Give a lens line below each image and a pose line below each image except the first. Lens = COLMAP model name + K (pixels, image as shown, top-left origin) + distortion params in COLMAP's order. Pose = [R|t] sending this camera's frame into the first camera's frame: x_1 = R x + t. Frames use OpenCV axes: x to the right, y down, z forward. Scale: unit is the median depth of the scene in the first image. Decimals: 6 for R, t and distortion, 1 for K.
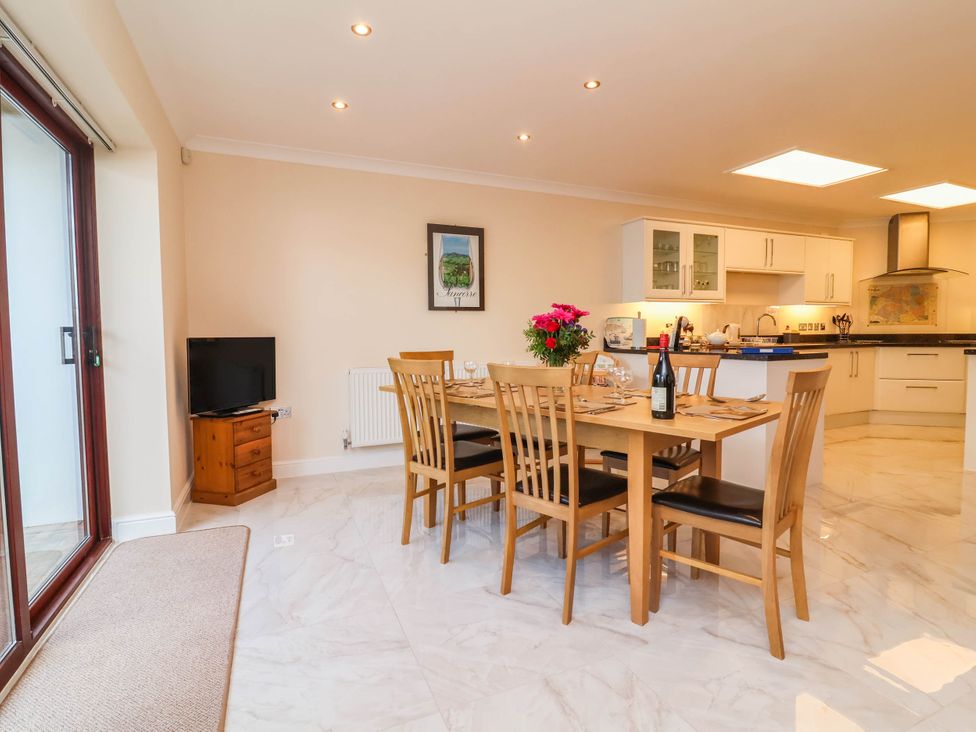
lens RADIAL K [[507.9, 0, 489.6], [0, 507.9, 361.9], [0, 0, 1]] dist [-0.005195, -0.008826]
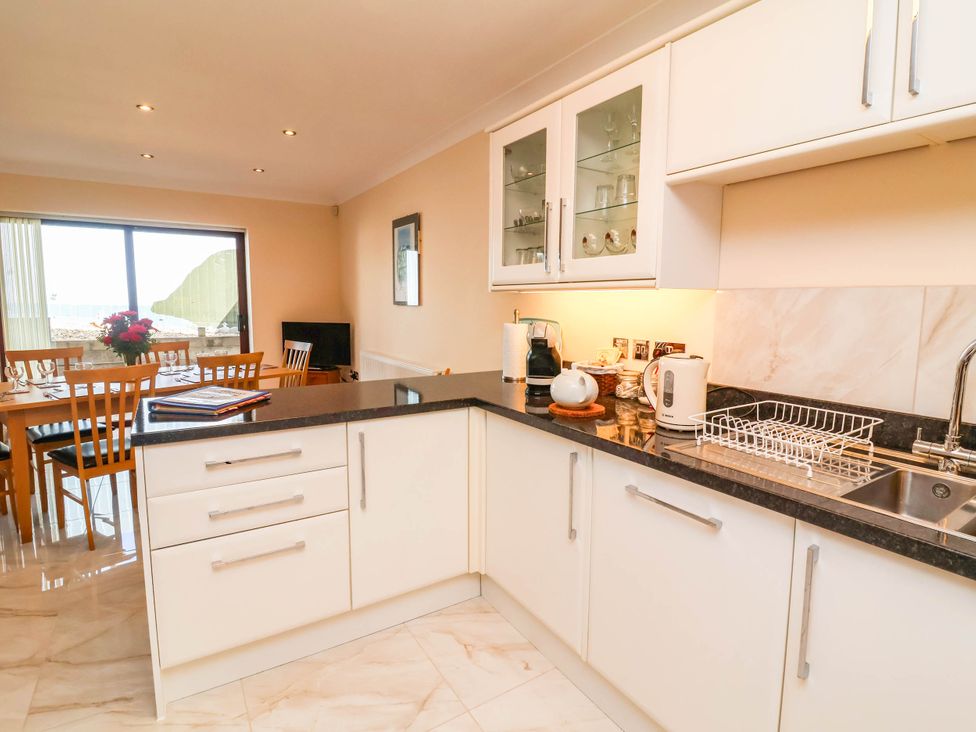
lens RADIAL K [[507.9, 0, 487.4], [0, 507.9, 365.2], [0, 0, 1]] dist [-0.005195, -0.008826]
pose [[0.150099, 0.138181, -0.978967, 0.683552], [-0.061766, 0.989561, 0.130206, -0.091608], [0.986740, 0.040923, 0.157067, 0.747398]]
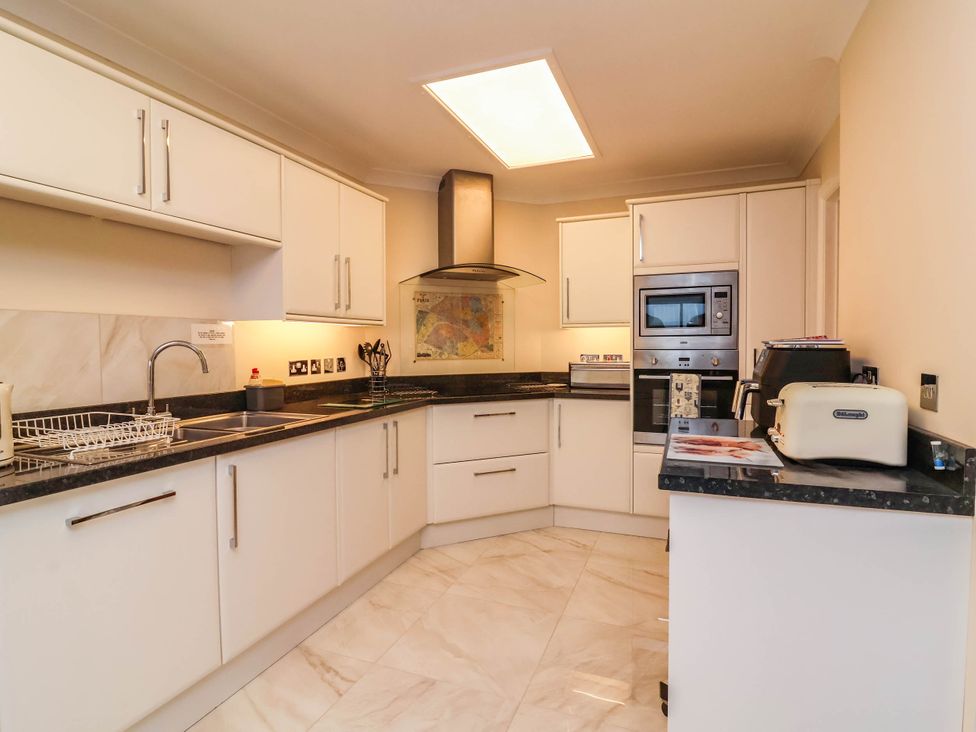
lens RADIAL K [[507.9, 0, 498.3], [0, 507.9, 358.5], [0, 0, 1]] dist [-0.005195, -0.008826]
pose [[0.702391, -0.012877, 0.711675, 0.435302], [0.037820, 0.999099, -0.019248, -0.064770], [-0.710786, 0.040435, 0.702245, 0.566157]]
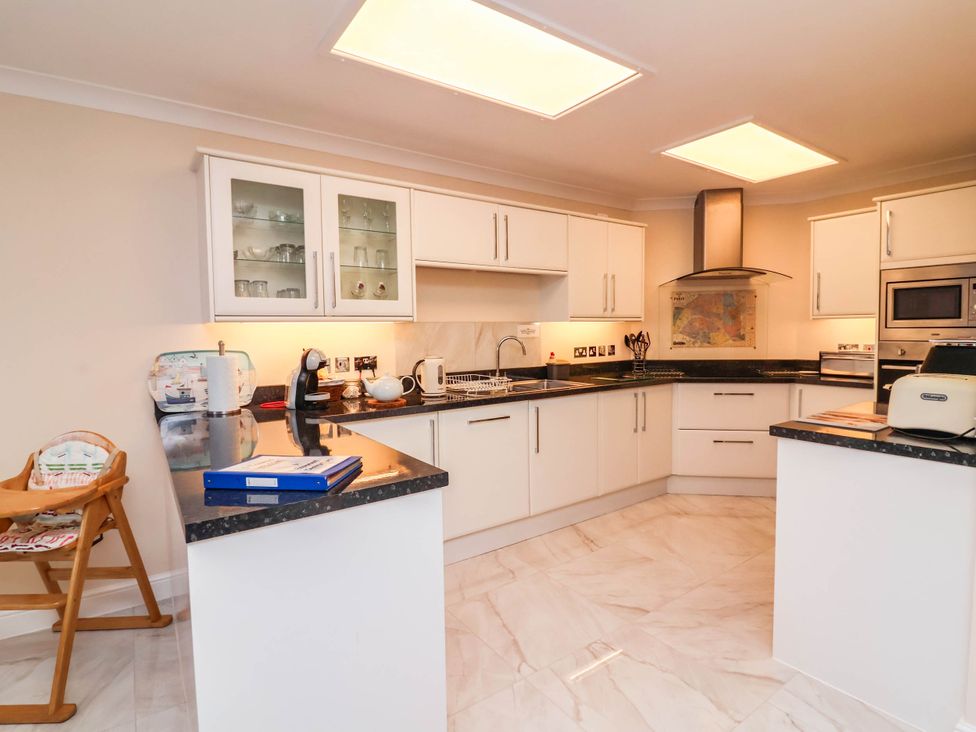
lens RADIAL K [[507.9, 0, 493.1], [0, 507.9, 361.2], [0, 0, 1]] dist [-0.005195, -0.008826]
pose [[0.979373, -0.014426, 0.201545, 0.384471], [0.013629, 0.999893, 0.005339, -0.065356], [-0.201600, -0.002482, 0.979465, 0.374415]]
